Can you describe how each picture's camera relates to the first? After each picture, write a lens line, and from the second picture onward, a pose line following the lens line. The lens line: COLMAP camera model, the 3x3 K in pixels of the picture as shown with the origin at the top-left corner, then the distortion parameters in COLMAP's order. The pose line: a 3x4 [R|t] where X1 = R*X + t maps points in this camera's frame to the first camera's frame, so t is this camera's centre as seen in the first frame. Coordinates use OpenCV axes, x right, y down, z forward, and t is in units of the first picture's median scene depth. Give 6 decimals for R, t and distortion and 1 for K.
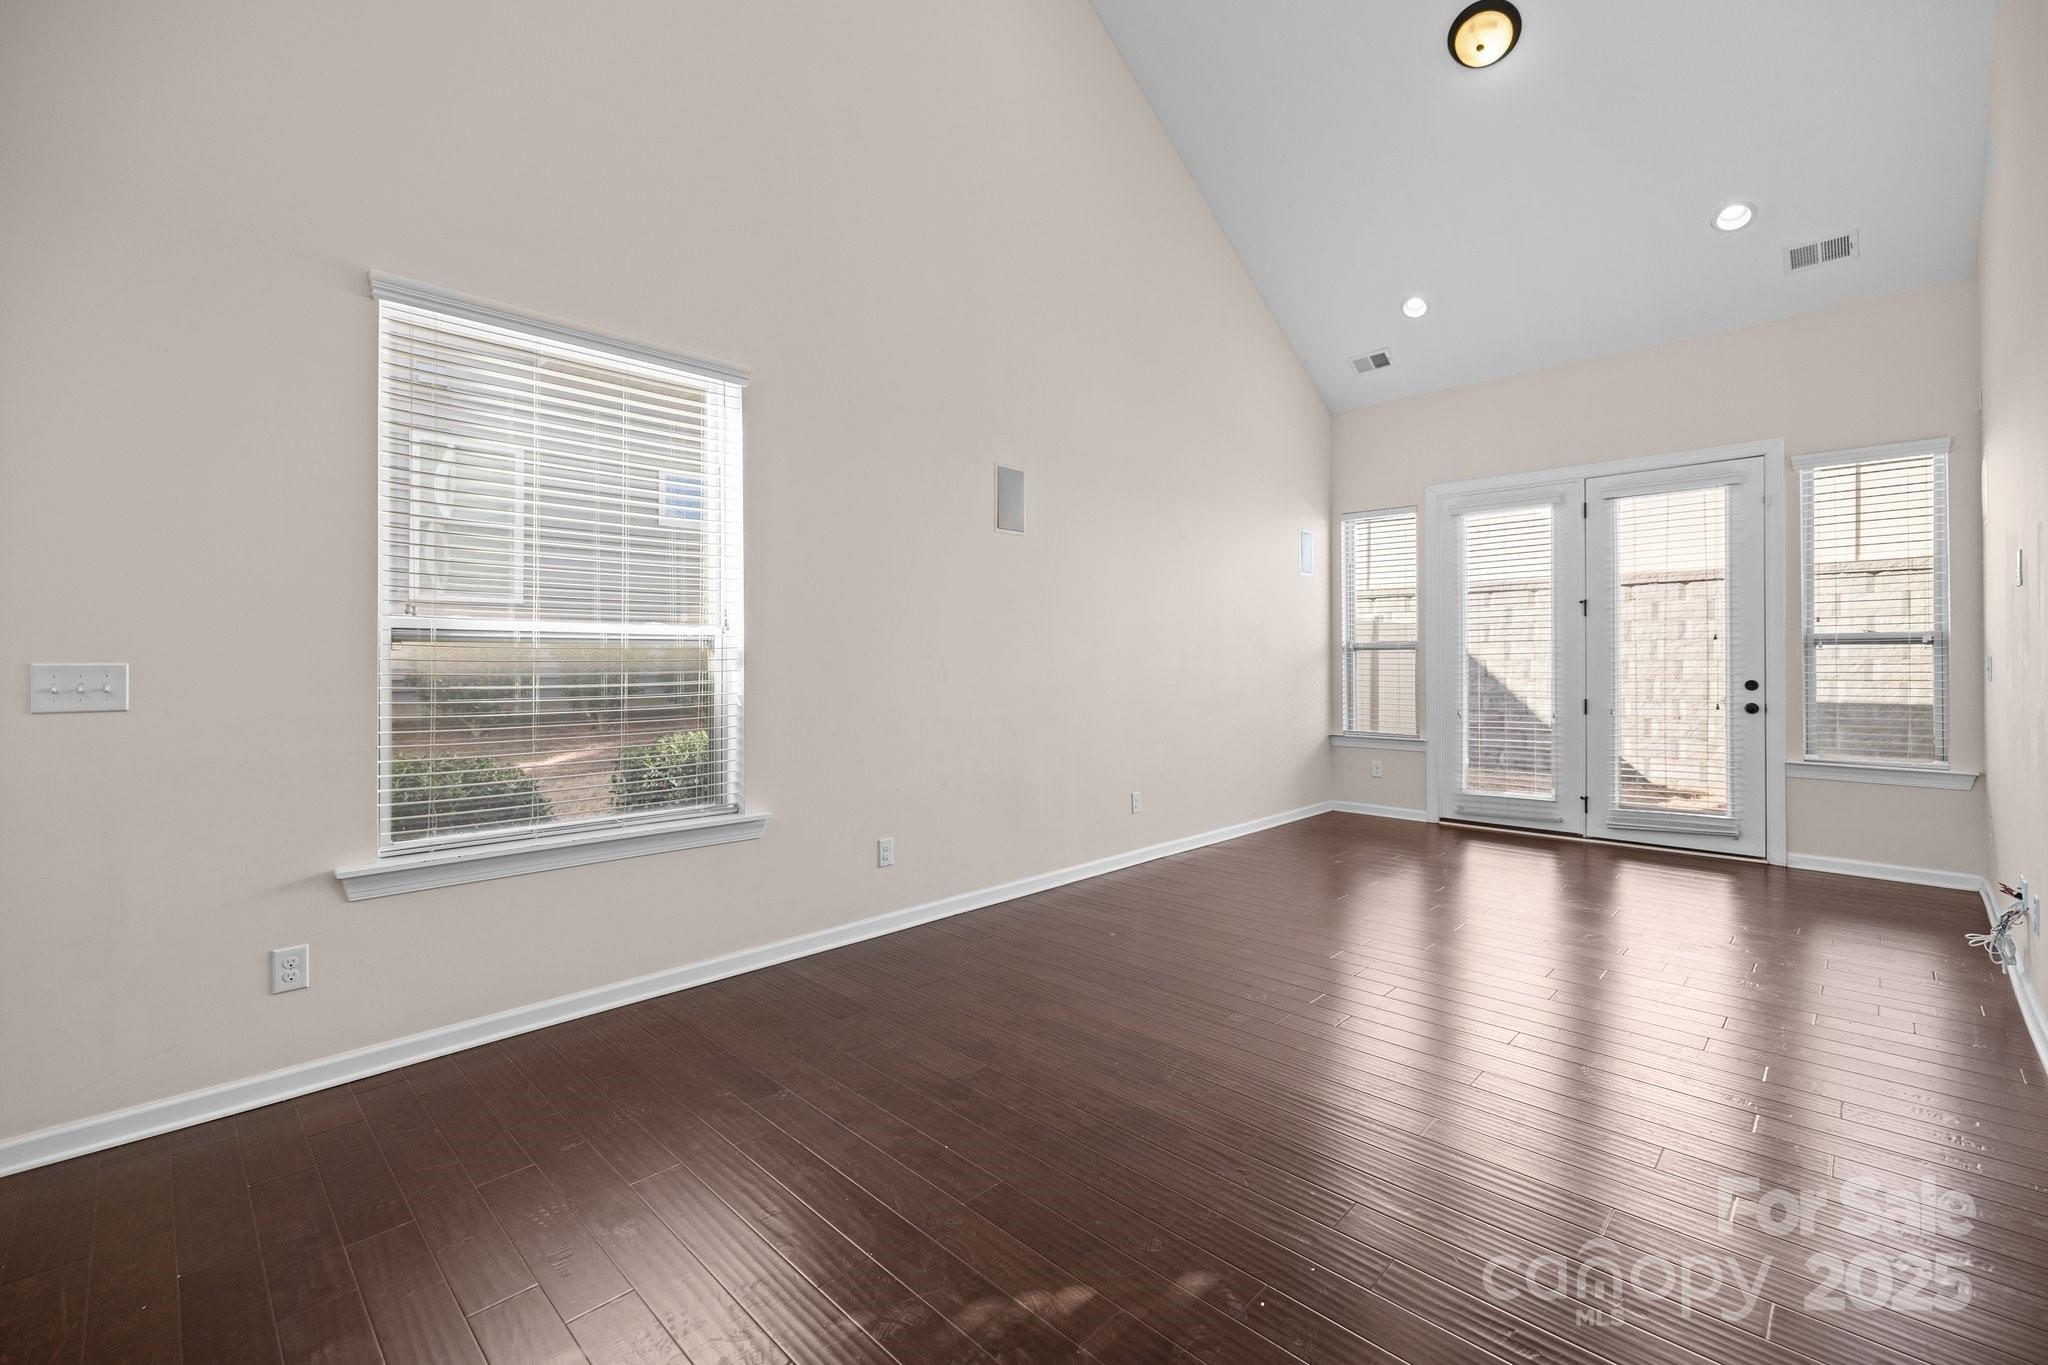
lens RADIAL K [[868.5, 0, 980.1], [0, 868.5, 663.0], [0, 0, 1]] dist [-0.008765, -0.000027]
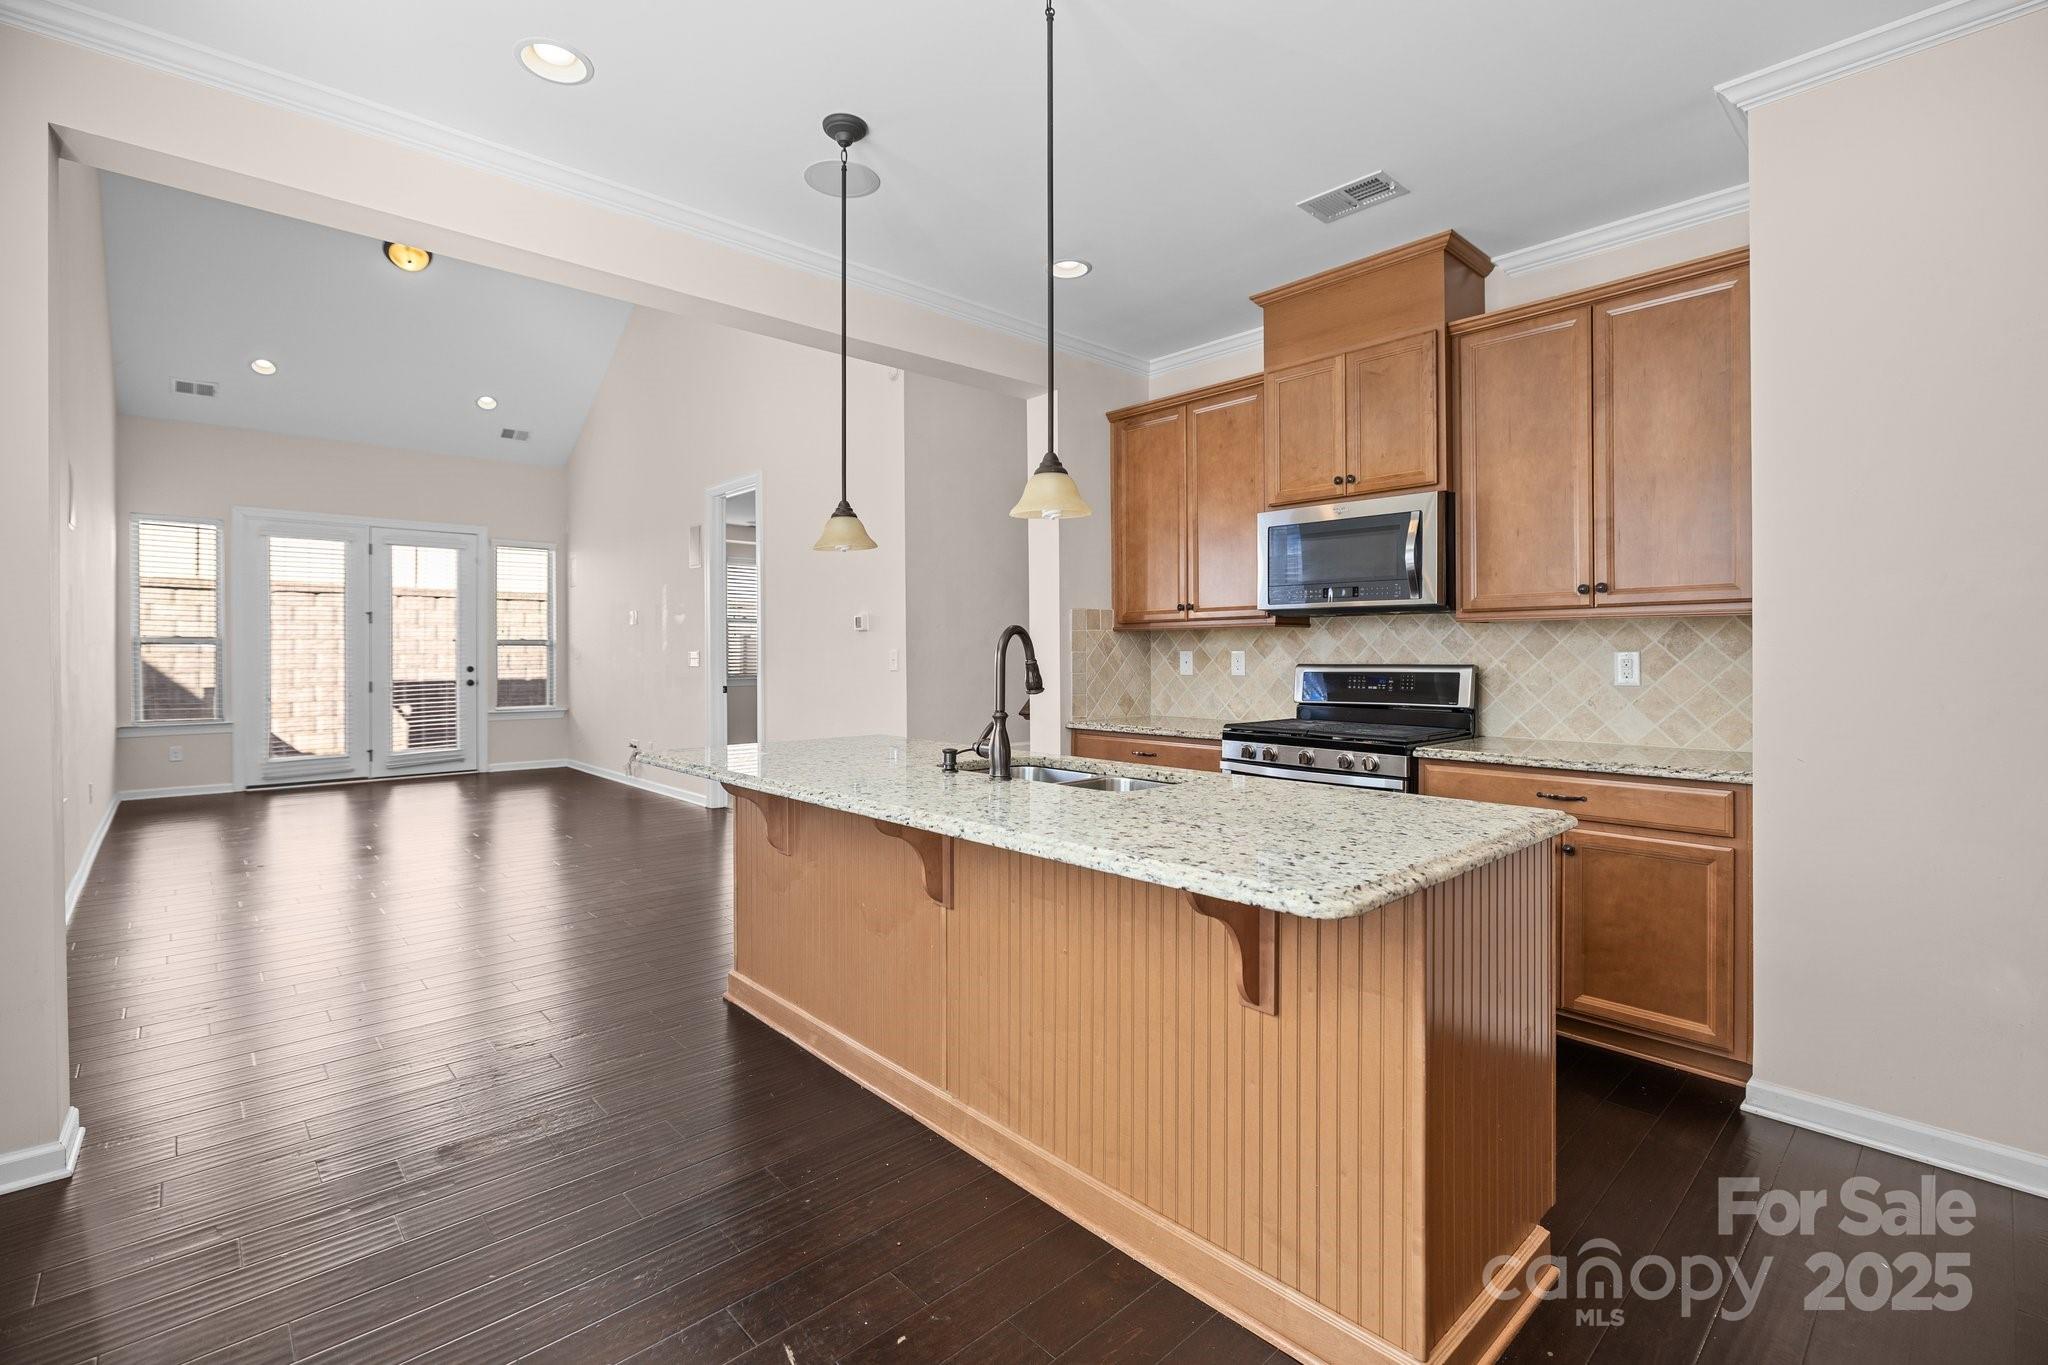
lens RADIAL K [[935.4, 0, 1015.9], [0, 935.4, 653.1], [0, 0, 1]] dist [-0.001383, 0.001832]
pose [[0.022070, 0.004150, 0.999748, -0.828357], [0.002504, 0.999988, -0.004206, 0.004383], [-0.999753, 0.002596, 0.022059, -0.100729]]
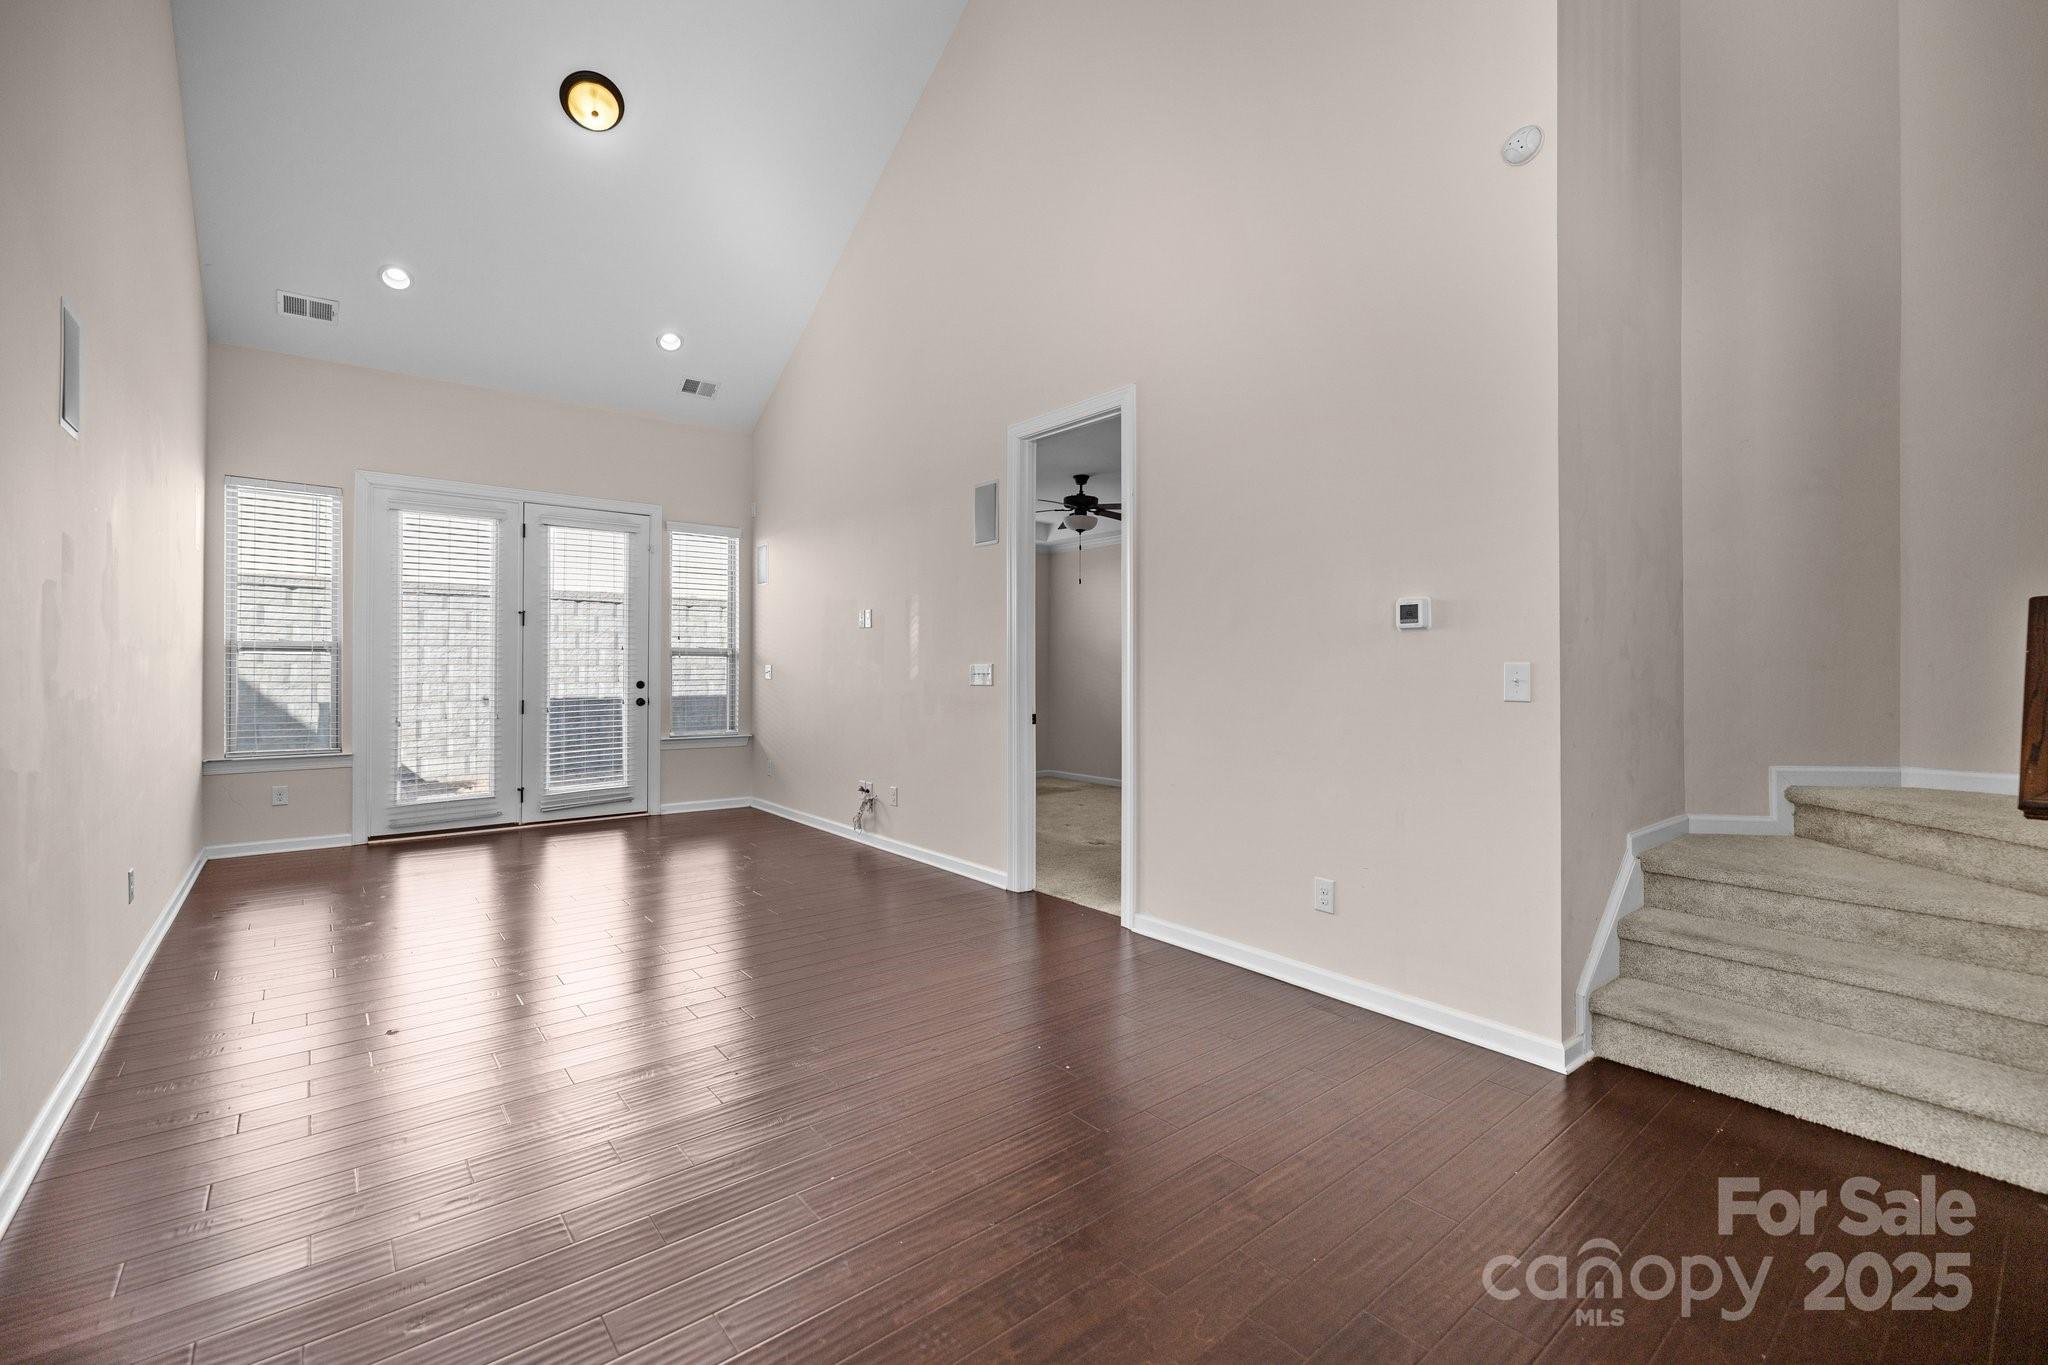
lens RADIAL K [[868.5, 0, 1018.0], [0, 868.5, 660.6], [0, 0, 1]] dist [-0.008765, -0.000027]
pose [[0.072322, 0.012150, 0.997307, -0.367808], [-0.003169, 0.999924, -0.011952, 0.002411], [-0.997376, -0.002296, 0.072355, 0.285920]]
